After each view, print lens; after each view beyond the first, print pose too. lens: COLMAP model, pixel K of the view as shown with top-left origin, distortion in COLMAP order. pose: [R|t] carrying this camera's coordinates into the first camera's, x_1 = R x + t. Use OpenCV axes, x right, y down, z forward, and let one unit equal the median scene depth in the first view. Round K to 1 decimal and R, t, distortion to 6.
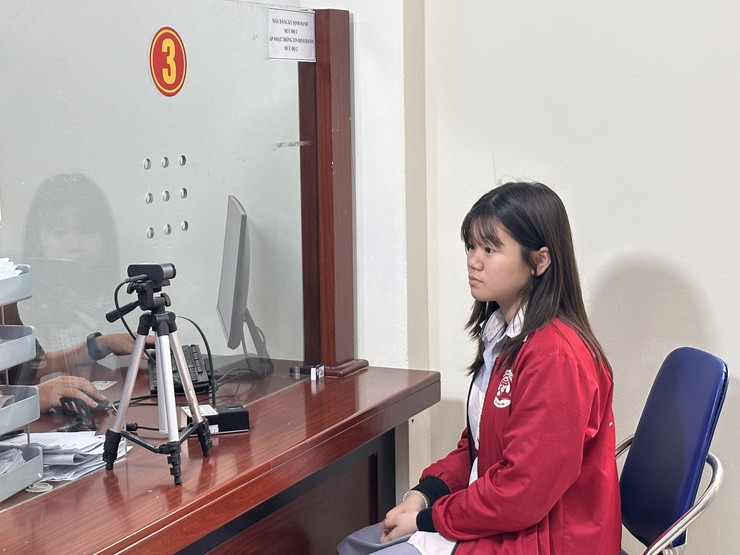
lens RADIAL K [[1428.8, 0, 369.1], [0, 1428.8, 279.2], [0, 0, 1]] dist [0.131098, 0.000000]
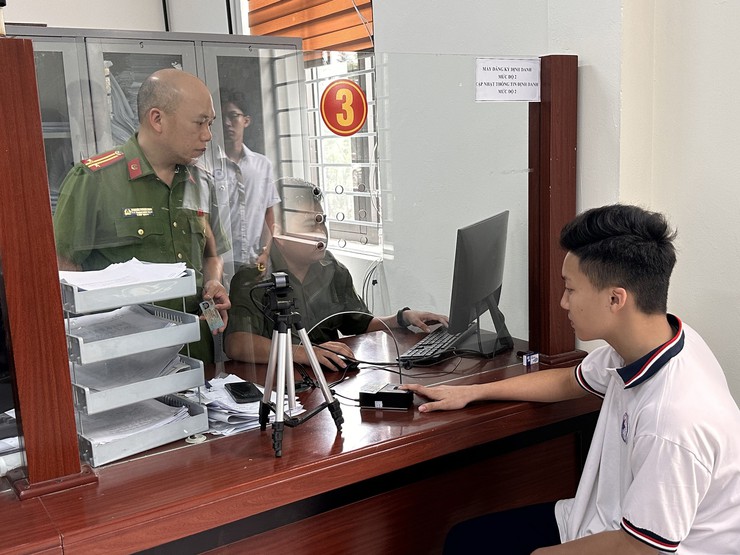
lens RADIAL K [[783.3, 0, 368.5], [0, 783.3, 280.7], [0, 0, 1]] dist [0.096358, 0.000000]
pose [[0.828784, 0.075274, -0.554482, 0.233027], [-0.044877, 0.996660, 0.068225, -0.044445], [0.557766, -0.031661, 0.829394, 0.394037]]
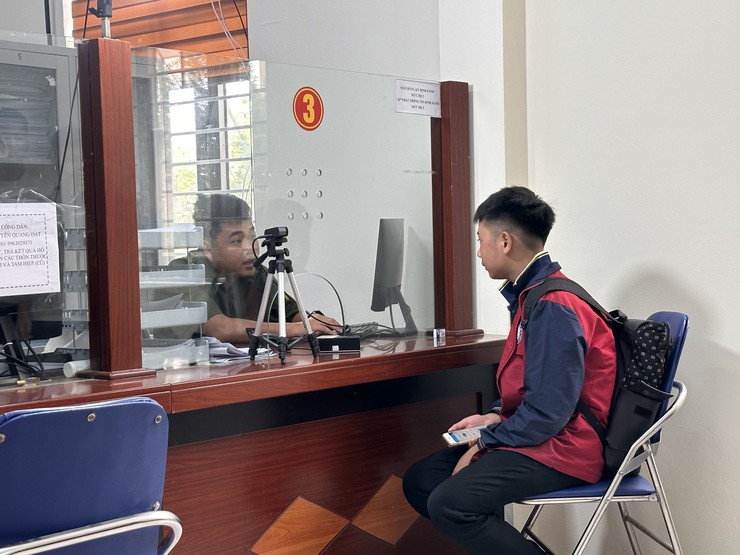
lens RADIAL K [[1282.6, 0, 368.9], [0, 1282.6, 280.5], [0, 0, 1]] dist [0.071963, 0.000000]
pose [[0.949715, 0.000458, -0.313117, 0.318652], [-0.030753, 0.995300, -0.091823, 0.142193], [0.311603, 0.096835, 0.945265, -0.249321]]
